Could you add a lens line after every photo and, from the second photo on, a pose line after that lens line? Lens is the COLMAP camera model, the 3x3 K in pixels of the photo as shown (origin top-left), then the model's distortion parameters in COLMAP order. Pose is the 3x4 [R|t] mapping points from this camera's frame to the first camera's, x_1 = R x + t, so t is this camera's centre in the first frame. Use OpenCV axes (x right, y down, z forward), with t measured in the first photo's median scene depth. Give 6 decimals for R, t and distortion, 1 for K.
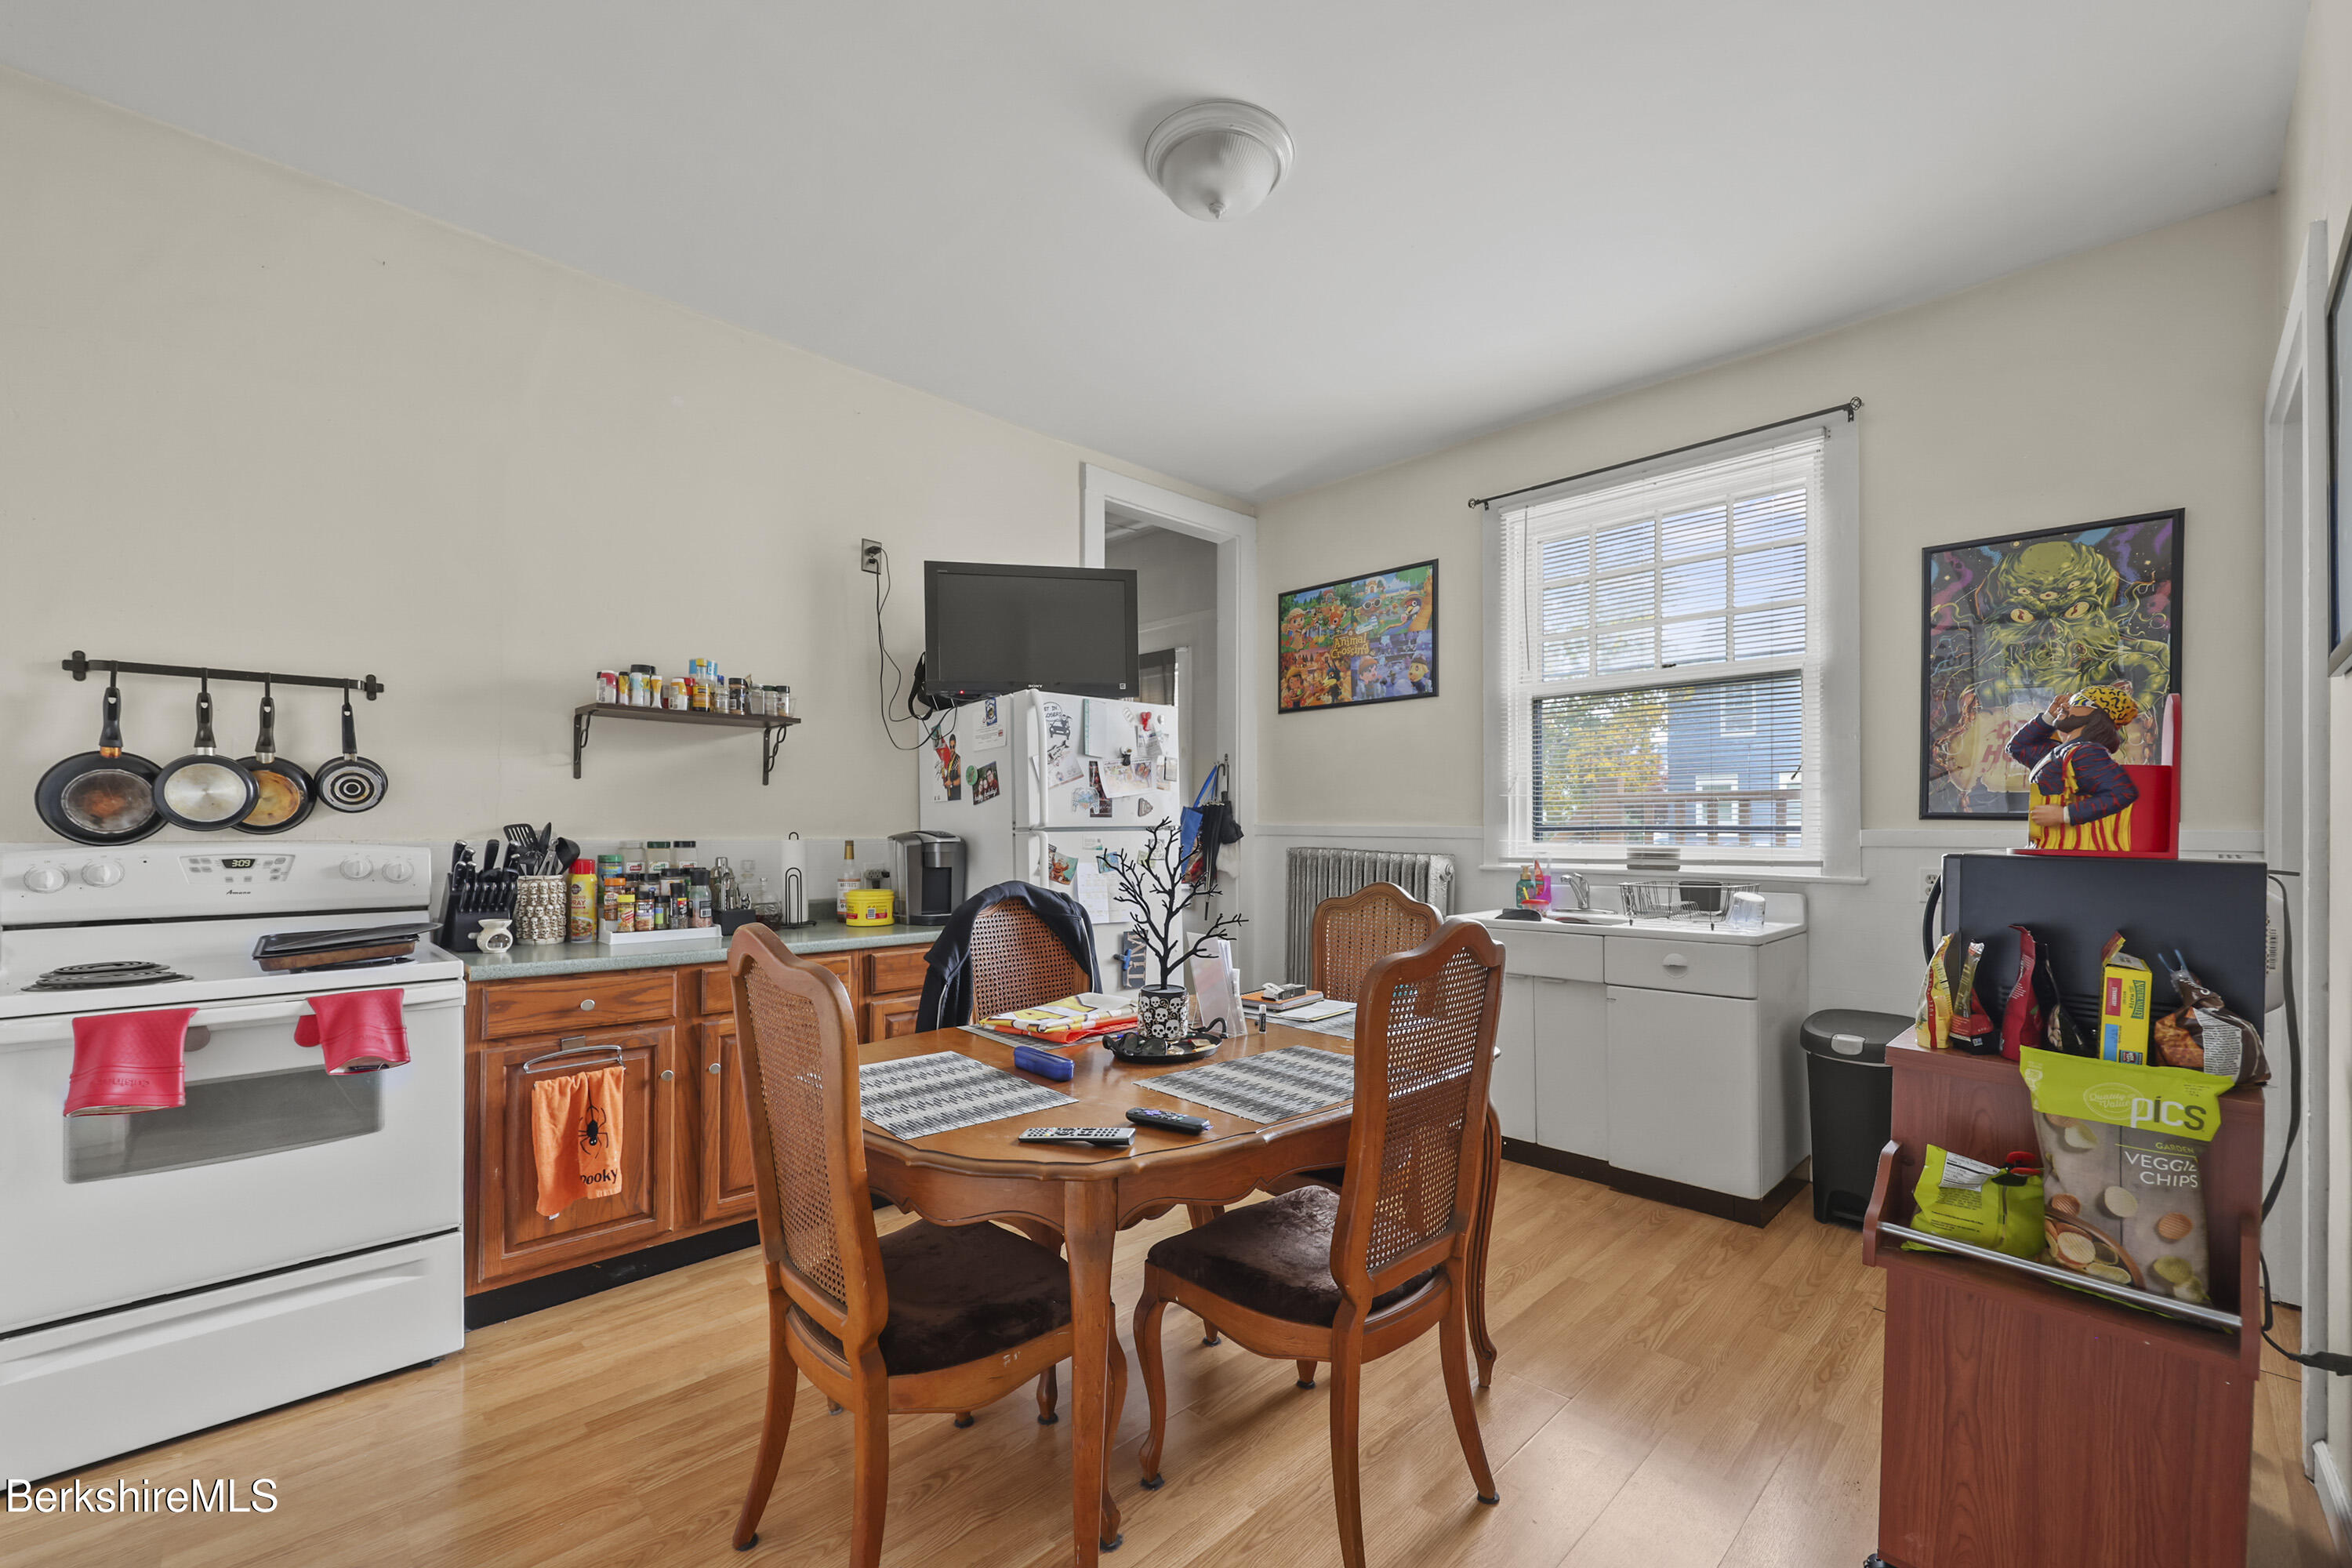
lens RADIAL K [[948.5, 0, 1185.3], [0, 948.5, 796.1], [0, 0, 1]] dist [-0.000557, 0.000125]
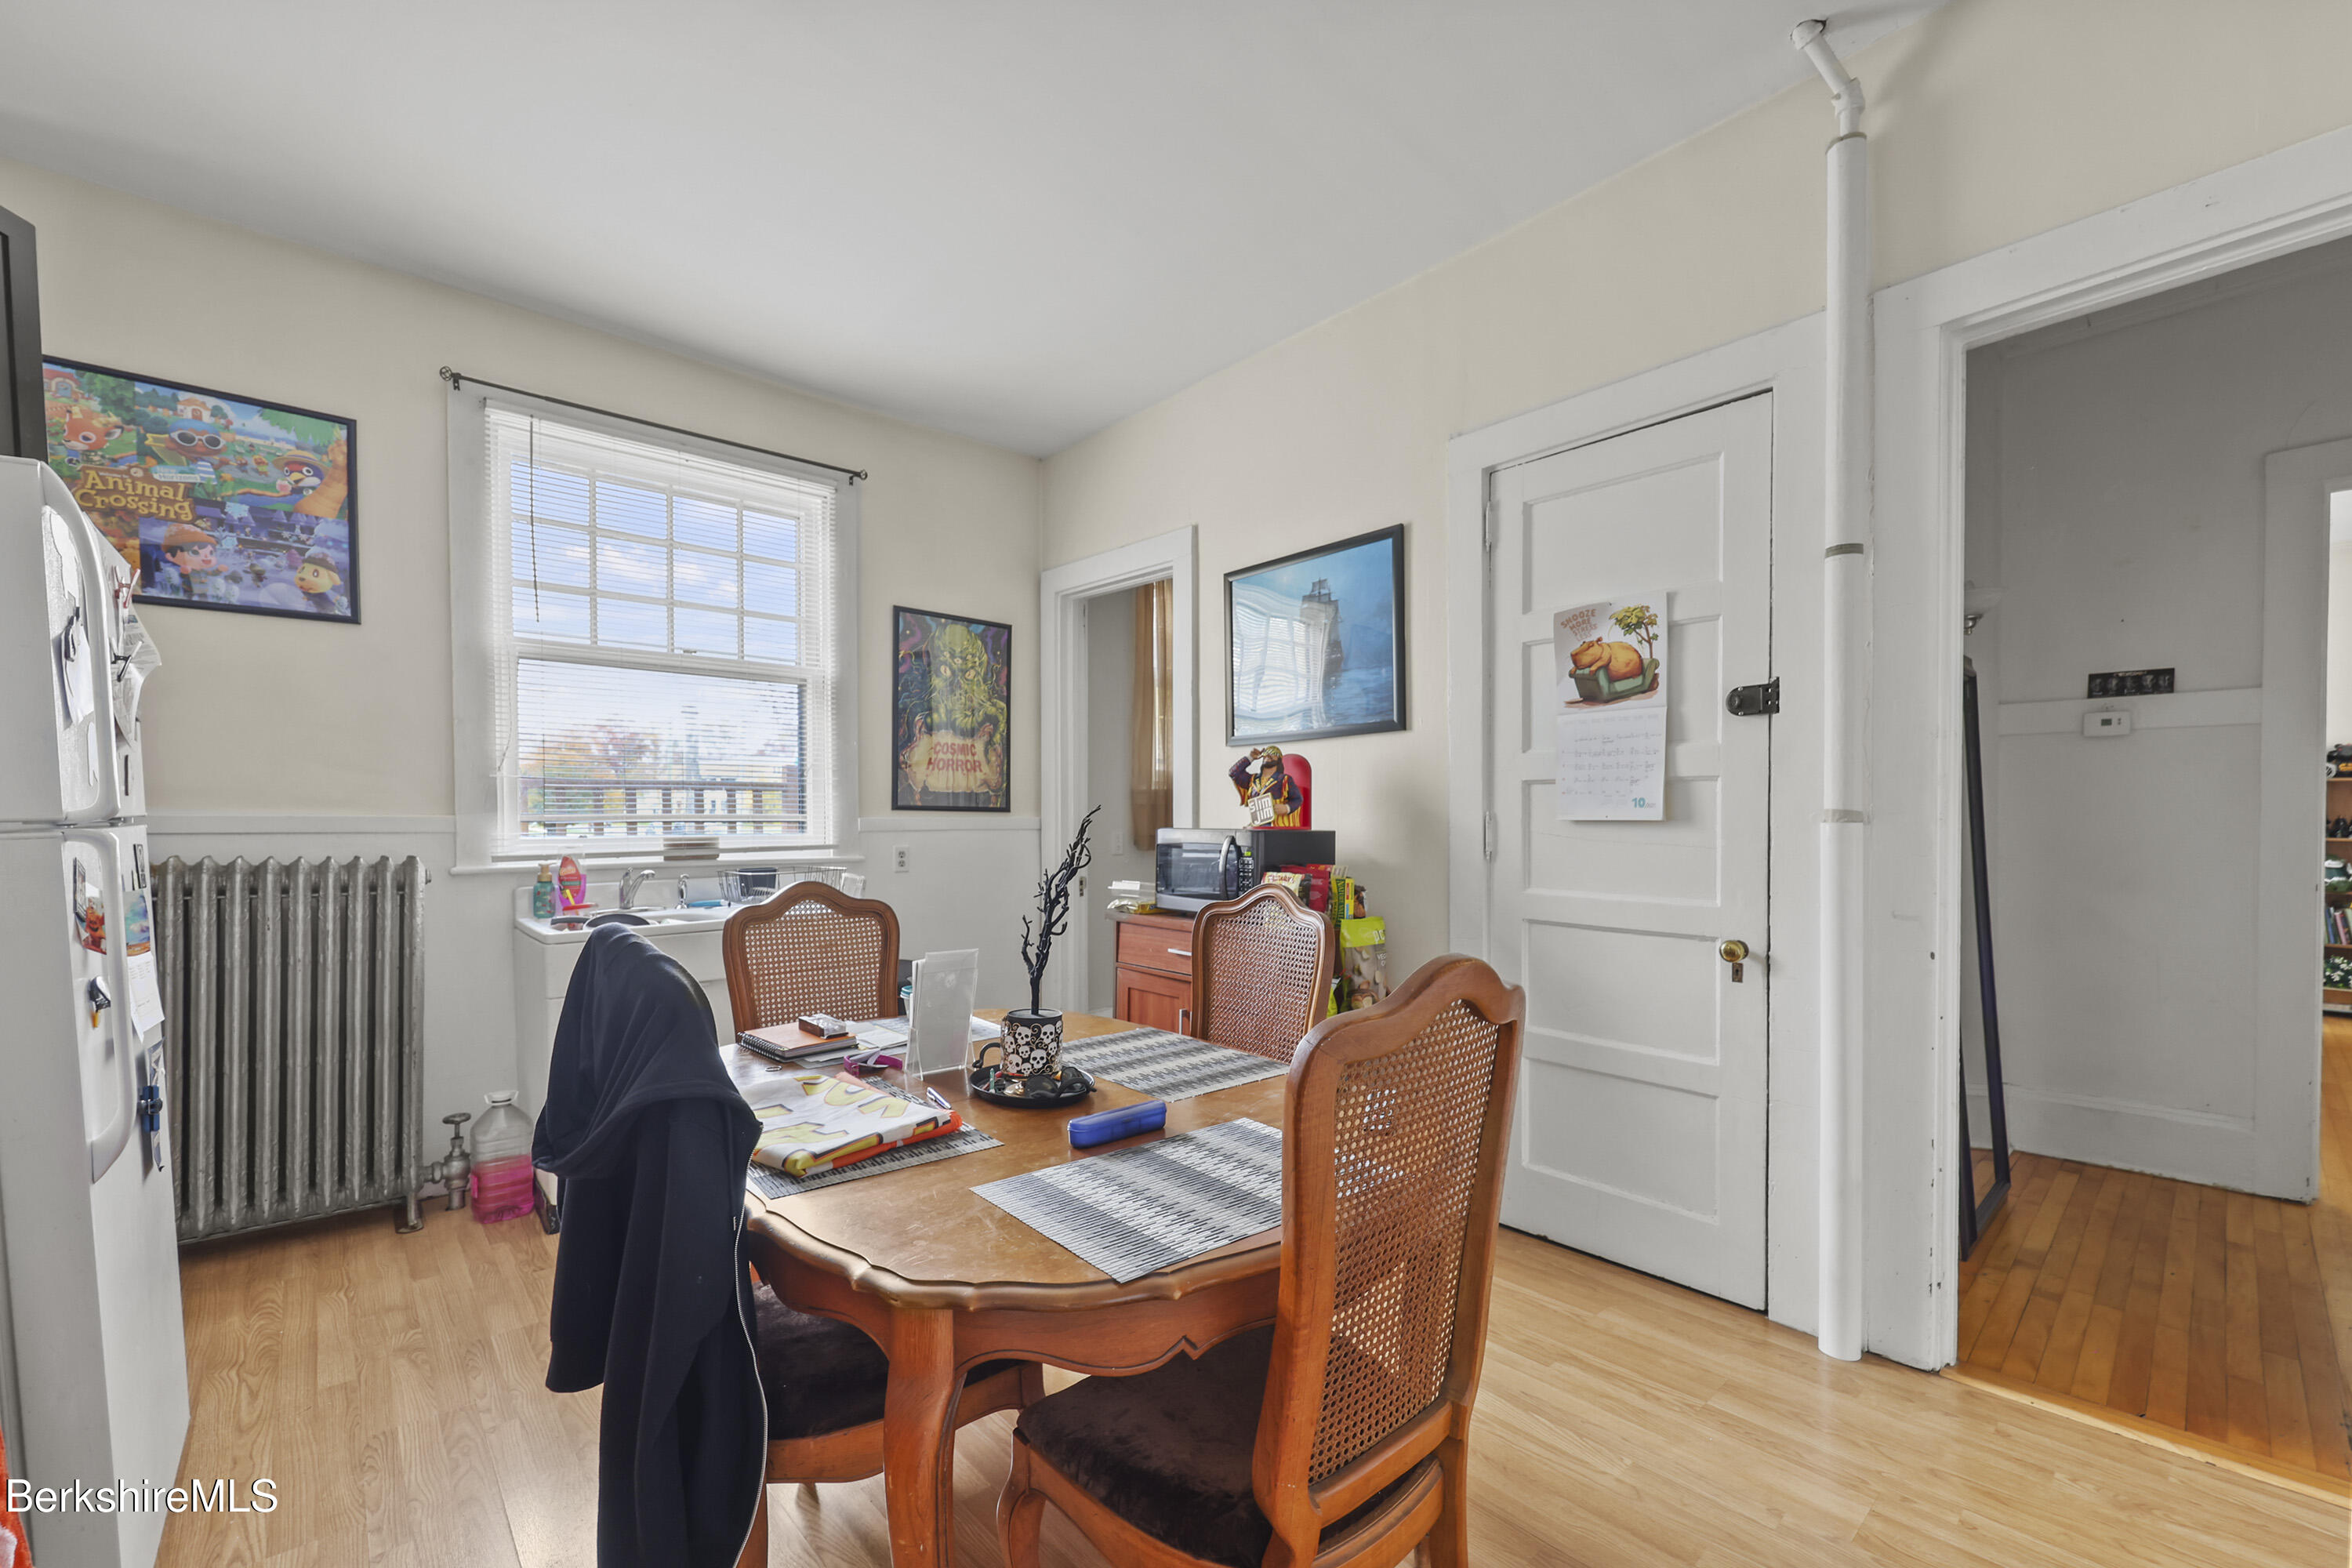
lens RADIAL K [[948.5, 0, 1185.3], [0, 948.5, 796.1], [0, 0, 1]] dist [-0.000557, 0.000125]
pose [[0.057090, 0.018363, 0.998200, -0.470180], [-0.030529, 0.999395, -0.016639, 0.013508], [-0.997902, -0.029524, 0.057616, 0.462950]]
